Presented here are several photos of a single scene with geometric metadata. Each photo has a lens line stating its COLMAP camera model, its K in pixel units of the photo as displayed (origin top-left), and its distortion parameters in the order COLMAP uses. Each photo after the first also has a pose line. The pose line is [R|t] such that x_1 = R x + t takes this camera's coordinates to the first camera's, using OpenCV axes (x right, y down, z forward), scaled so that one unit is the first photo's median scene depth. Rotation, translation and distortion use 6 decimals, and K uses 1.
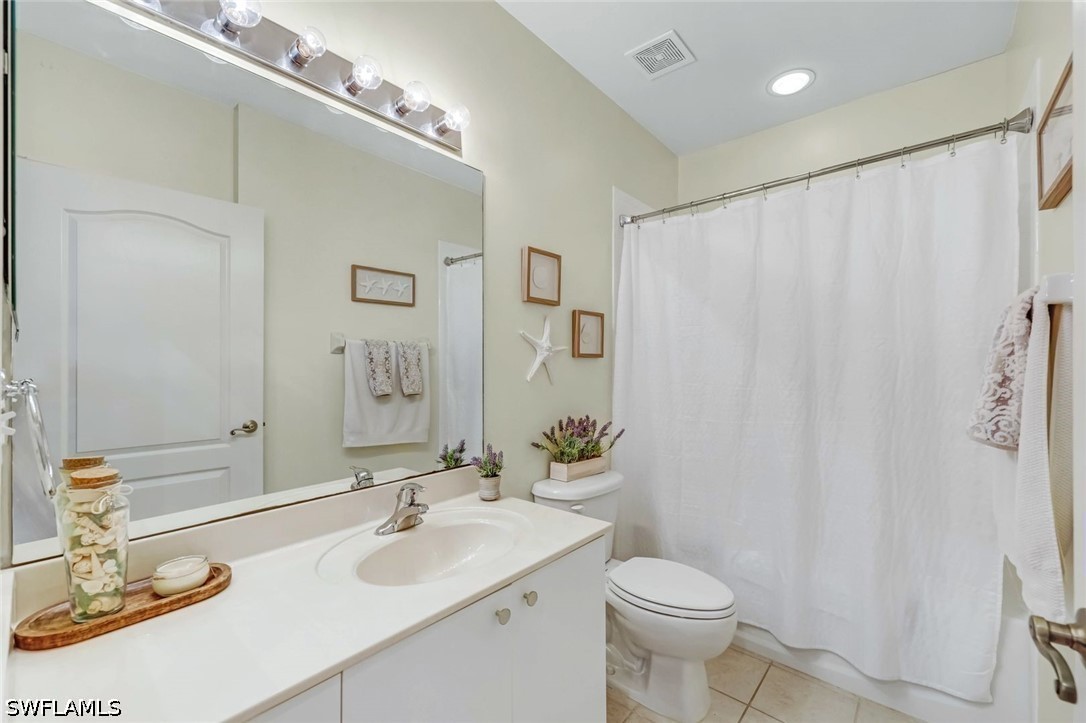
lens RADIAL K [[437.0, 0, 543.9], [0, 437.0, 363.8], [0, 0, 1]] dist [-0.000667, 0.000388]
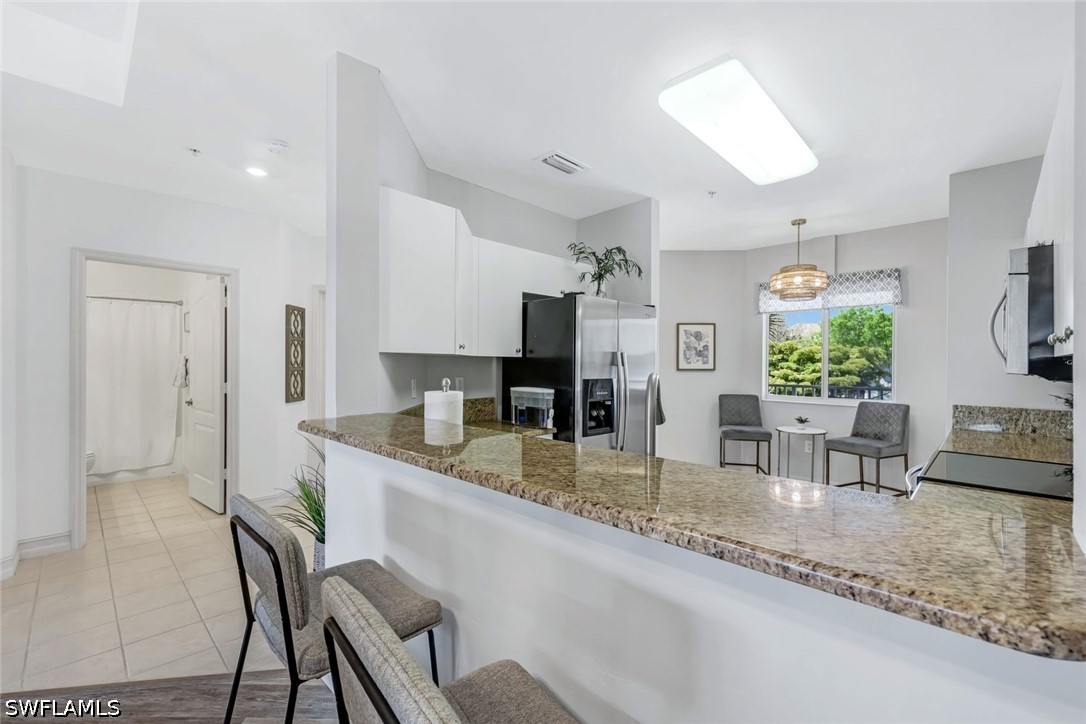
lens RADIAL K [[437.0, 0, 542.9], [0, 437.0, 363.8], [0, 0, 1]] dist [-0.000667, 0.000388]
pose [[0.041097, -0.002145, 0.999153, -2.241158], [-0.000216, 0.999998, 0.002156, -0.035874], [-0.999155, -0.000305, 0.041096, -2.008439]]
